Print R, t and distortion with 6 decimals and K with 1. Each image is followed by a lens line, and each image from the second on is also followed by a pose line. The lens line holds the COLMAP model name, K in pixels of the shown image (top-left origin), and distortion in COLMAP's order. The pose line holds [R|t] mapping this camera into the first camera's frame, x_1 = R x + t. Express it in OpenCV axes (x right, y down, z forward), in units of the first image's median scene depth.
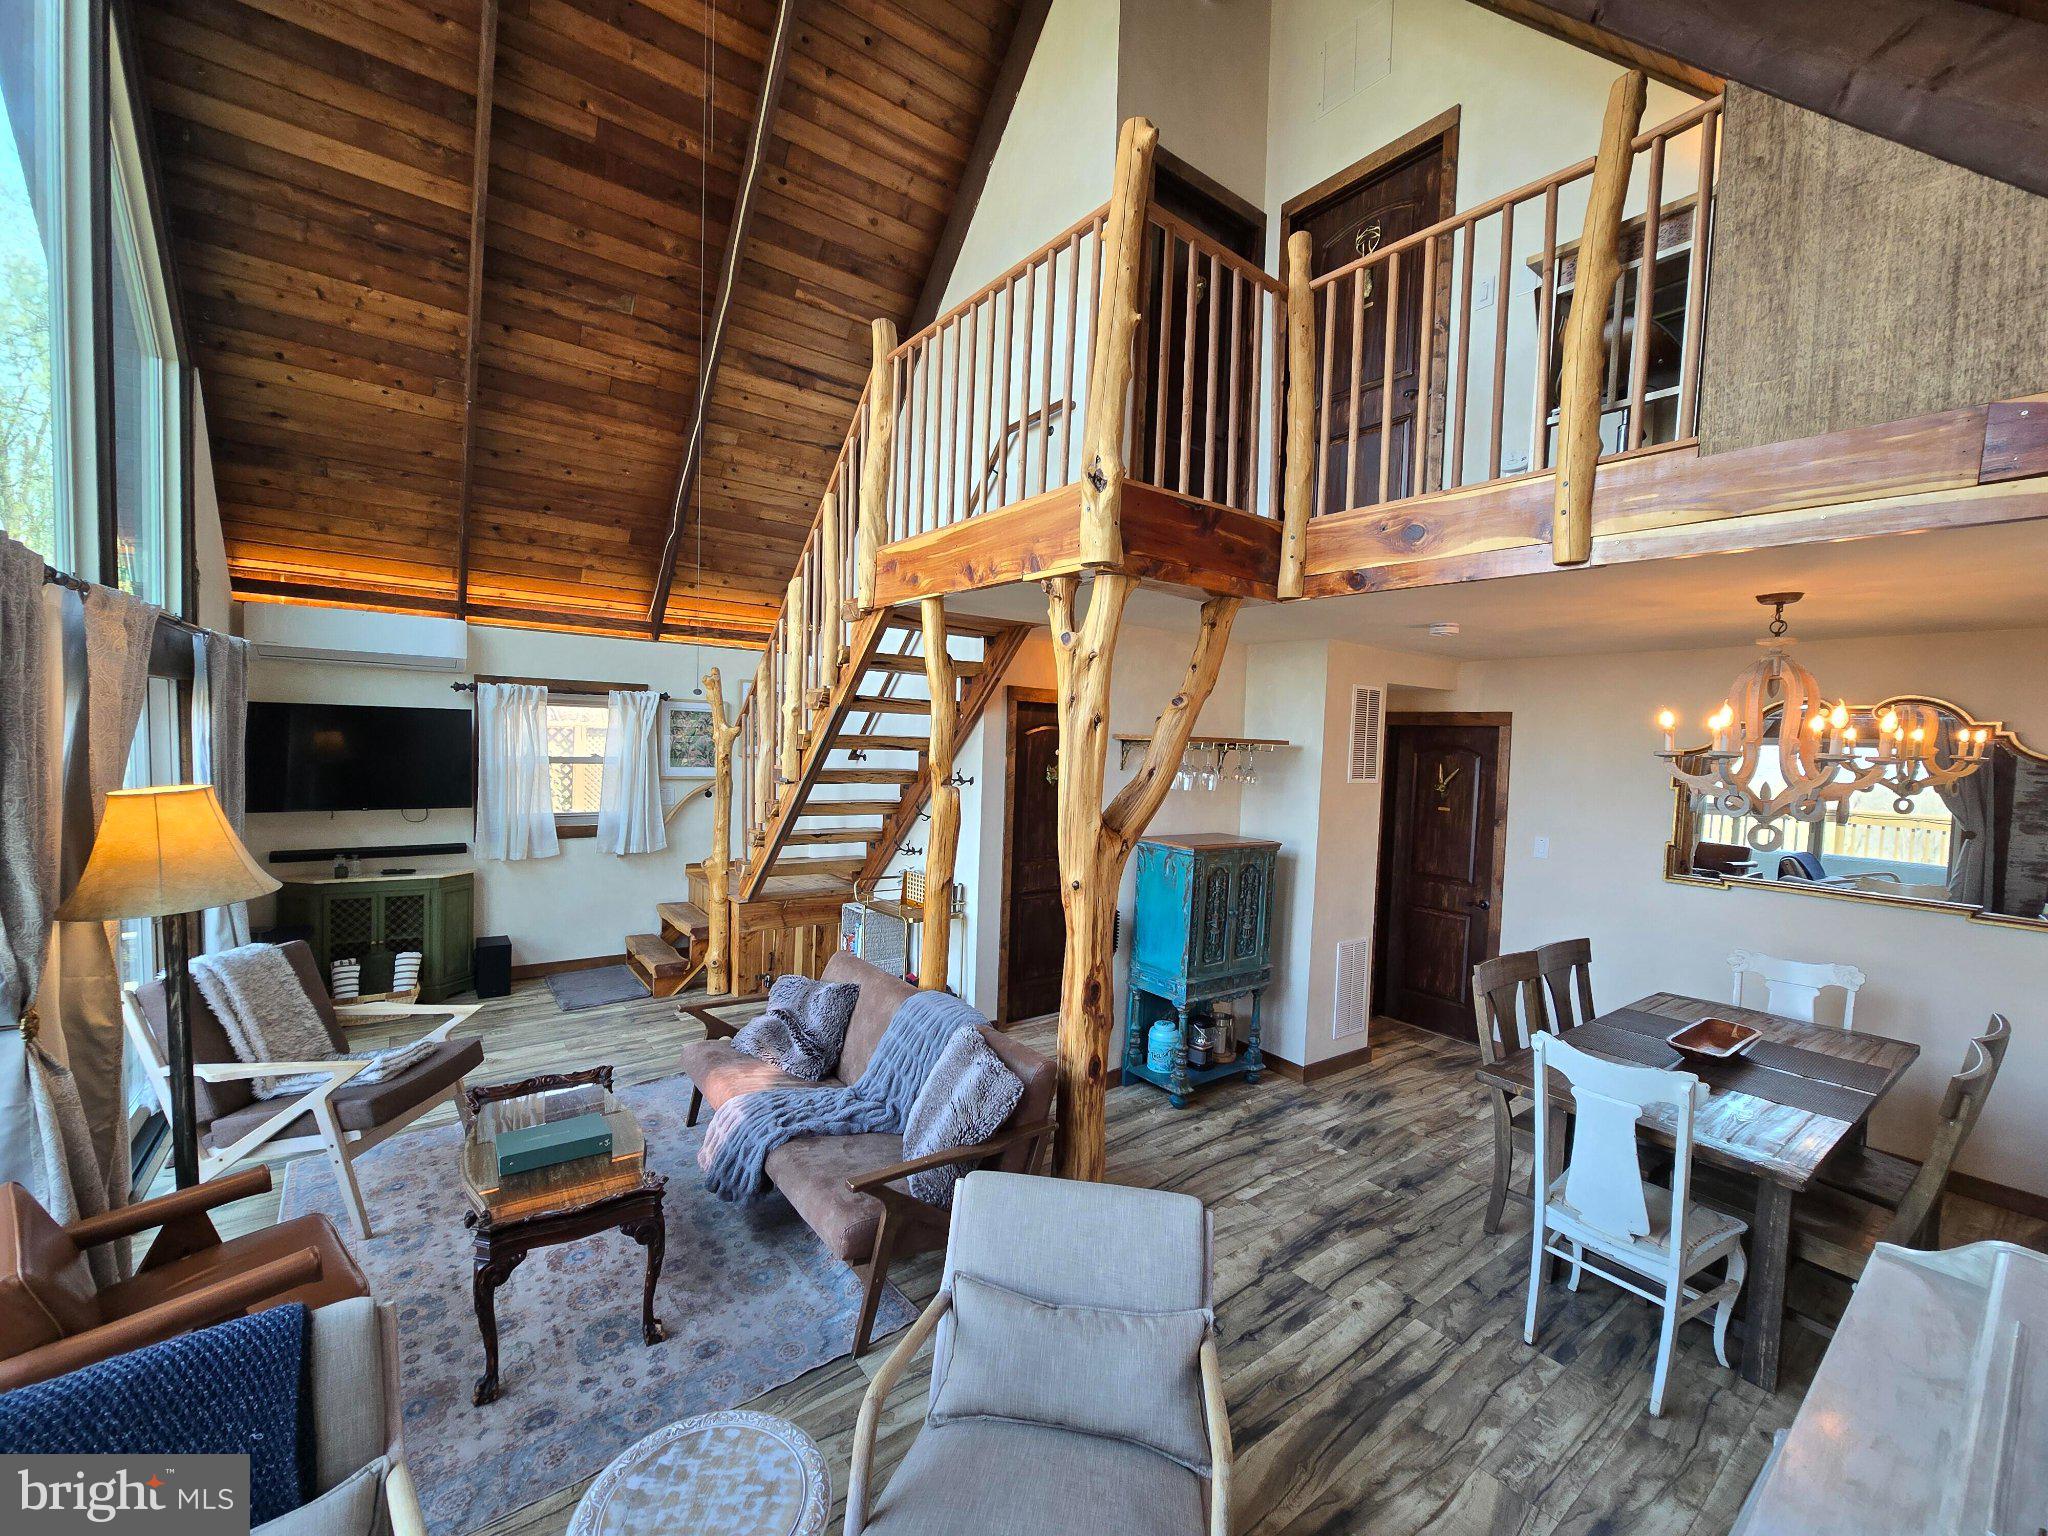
lens RADIAL K [[837.6, 0, 1027.2], [0, 837.6, 780.2], [0, 0, 1]] dist [-0.006489, -0.000236]
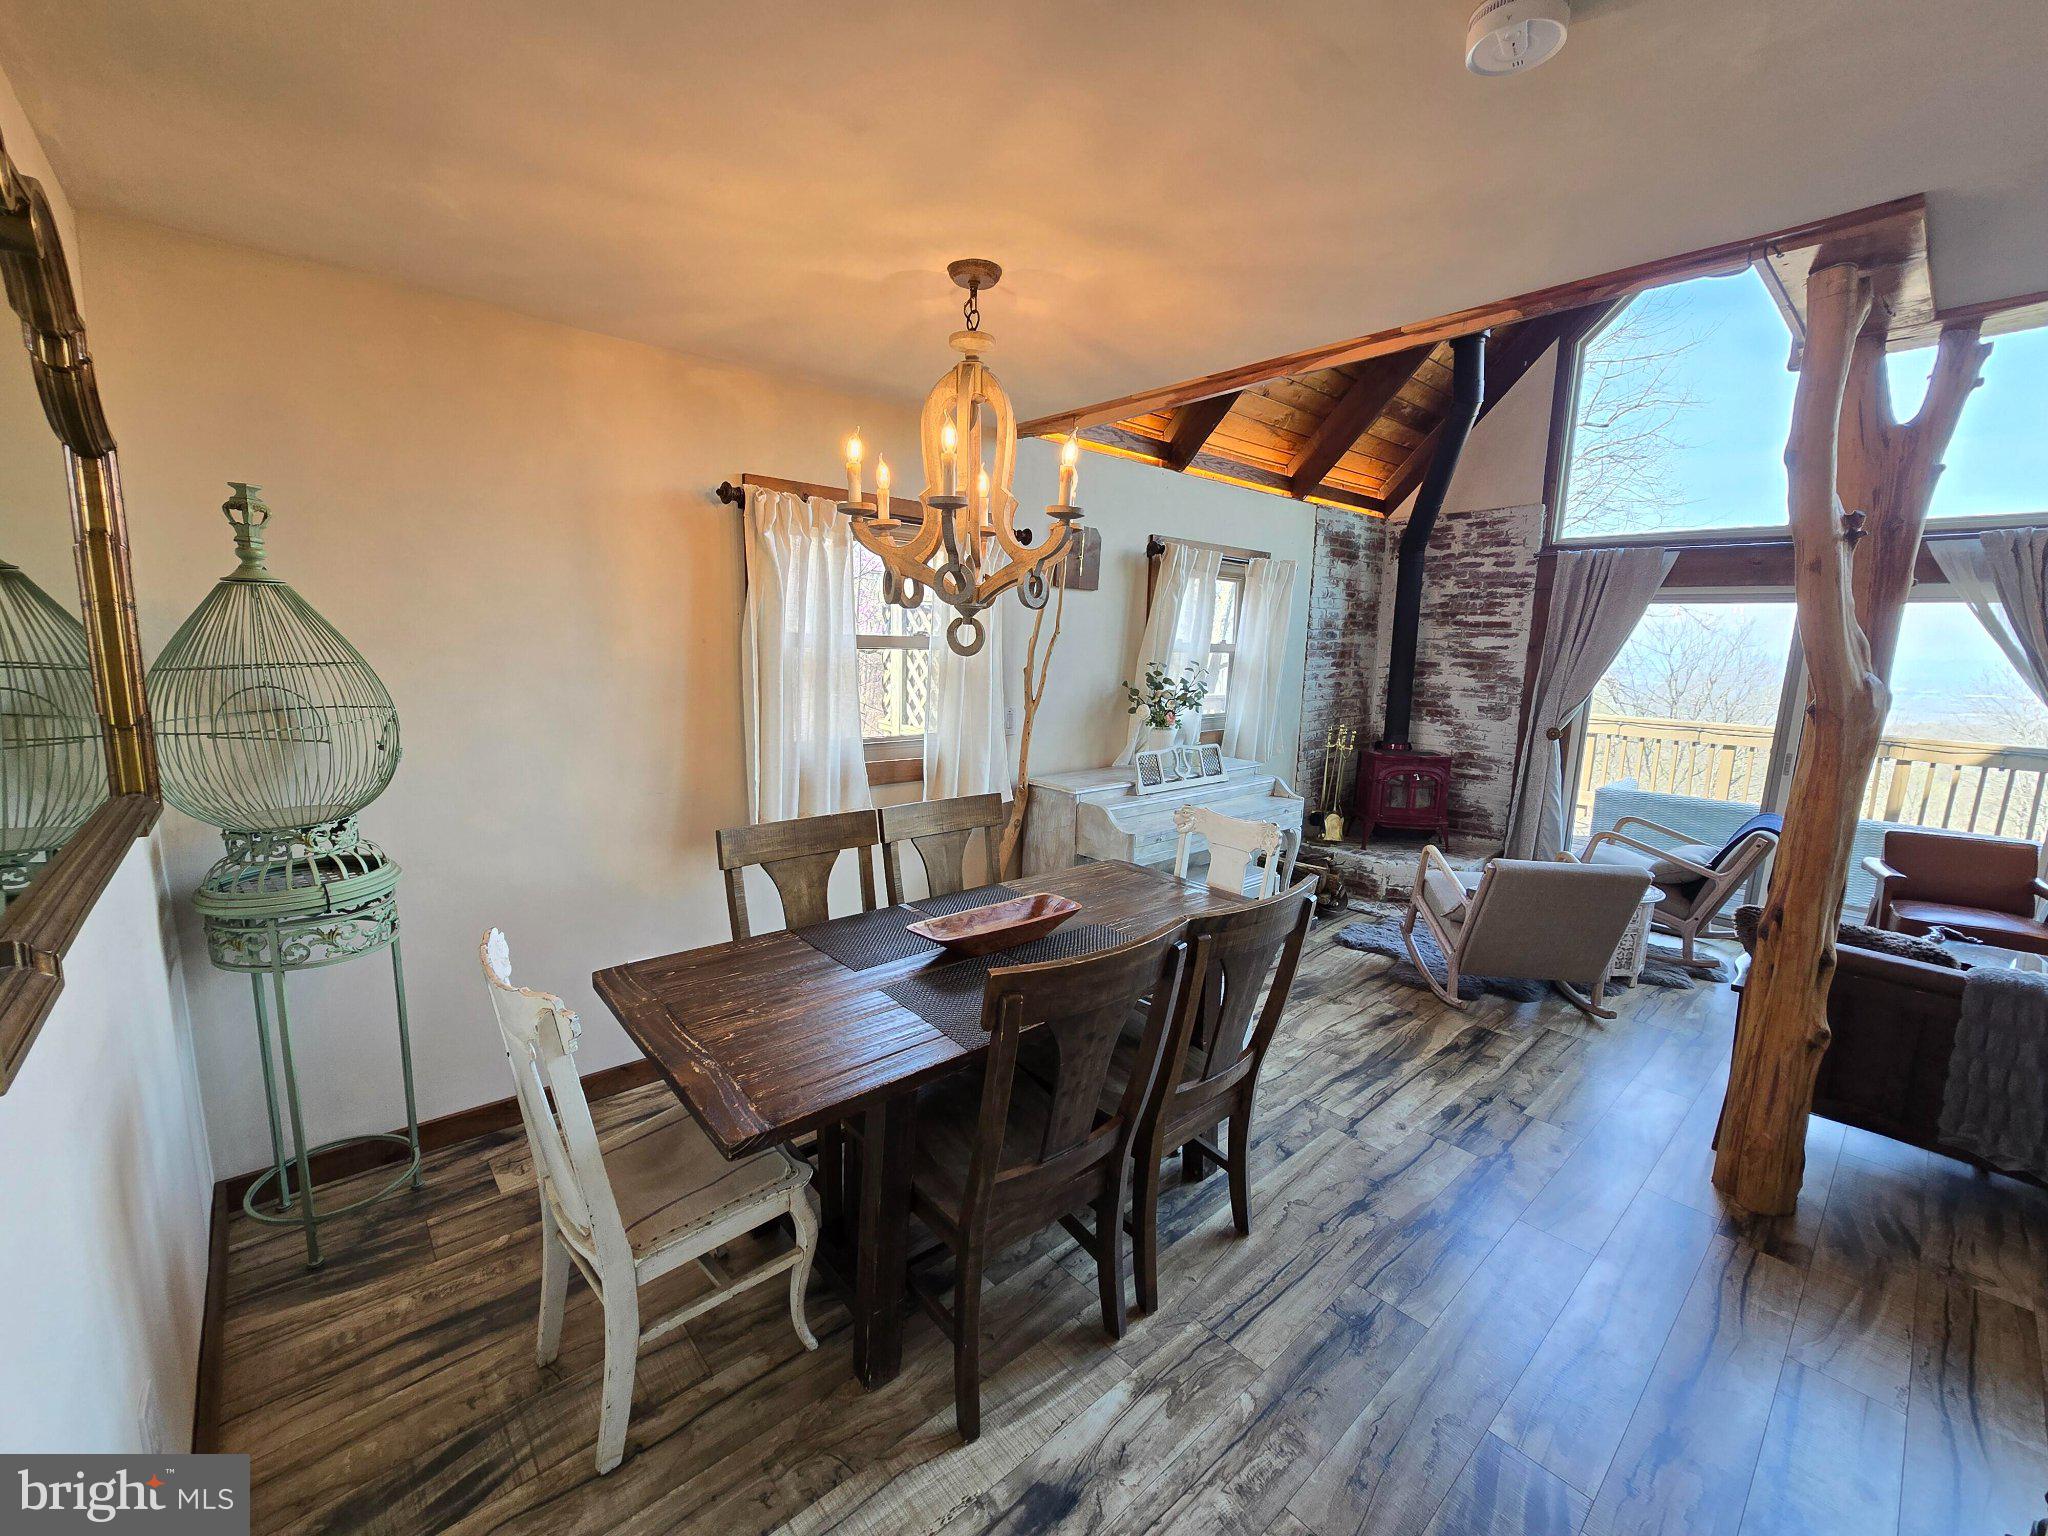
lens RADIAL K [[840.4, 0, 1023.6], [0, 840.4, 786.2], [0, 0, 1]] dist [-0.003325, -0.000222]
pose [[-0.995352, -0.048338, -0.083296, 0.917331], [-0.066257, 0.971397, 0.228029, 0.026142], [0.069891, 0.232488, -0.970085, 1.786385]]
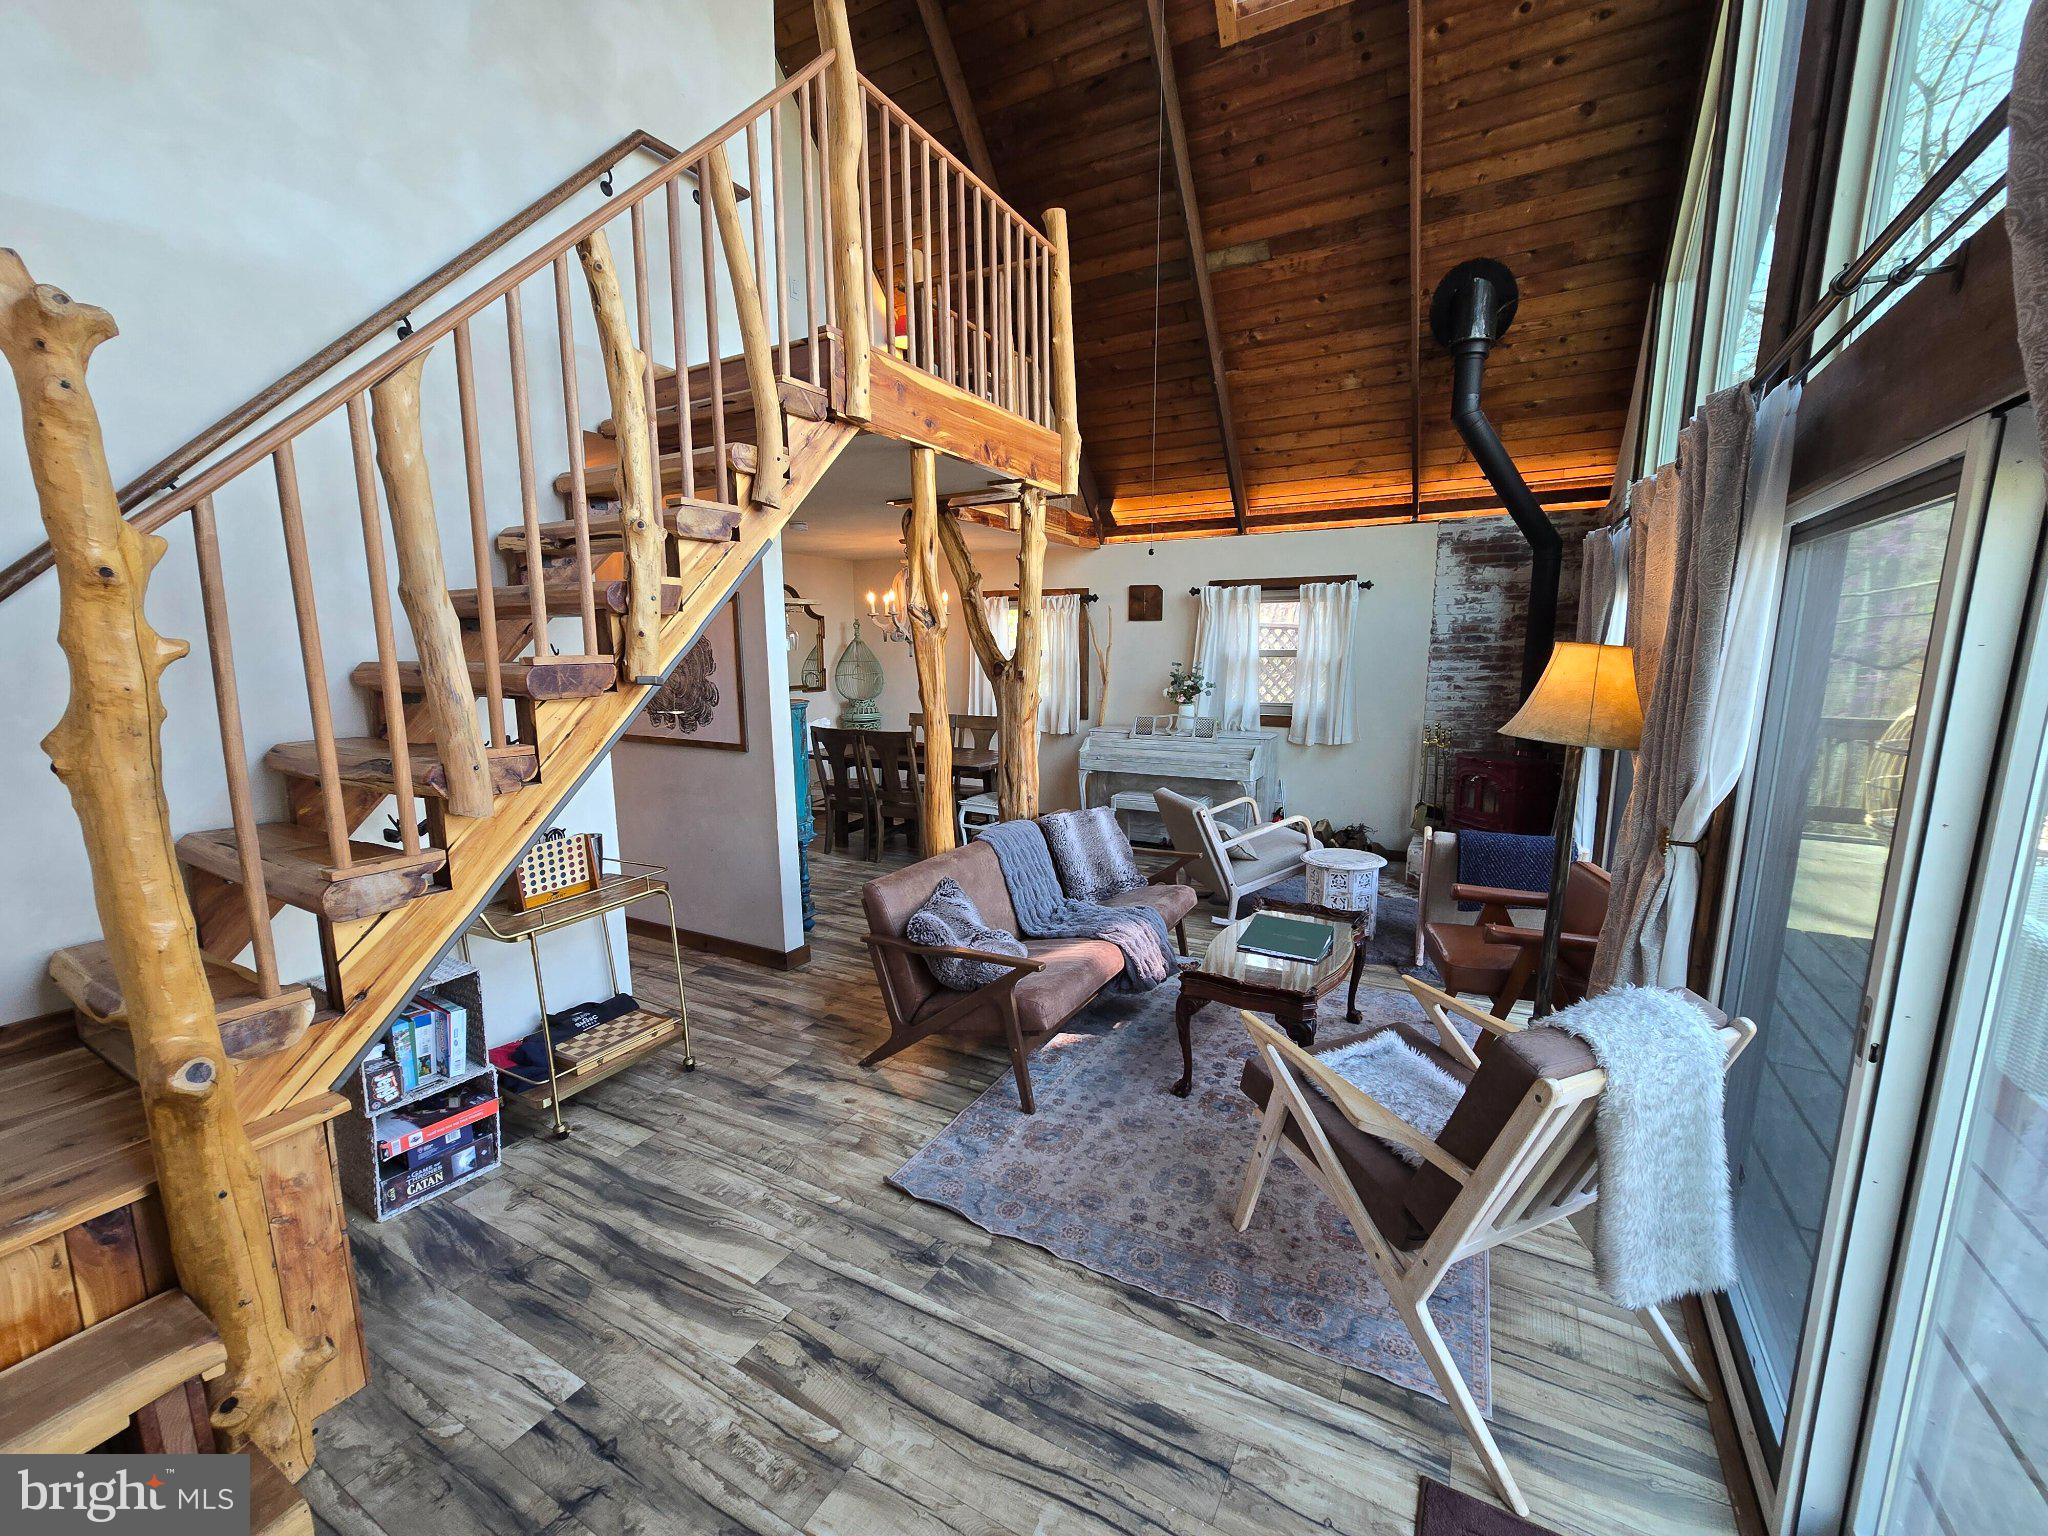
lens RADIAL K [[837.6, 0, 1027.2], [0, 837.6, 780.2], [0, 0, 1]] dist [-0.006489, -0.000236]
pose [[-0.392978, -0.181642, 0.901429, -1.361834], [0.042958, 0.975599, 0.215315, -0.062839], [-0.918544, 0.123338, -0.375586, 1.641252]]
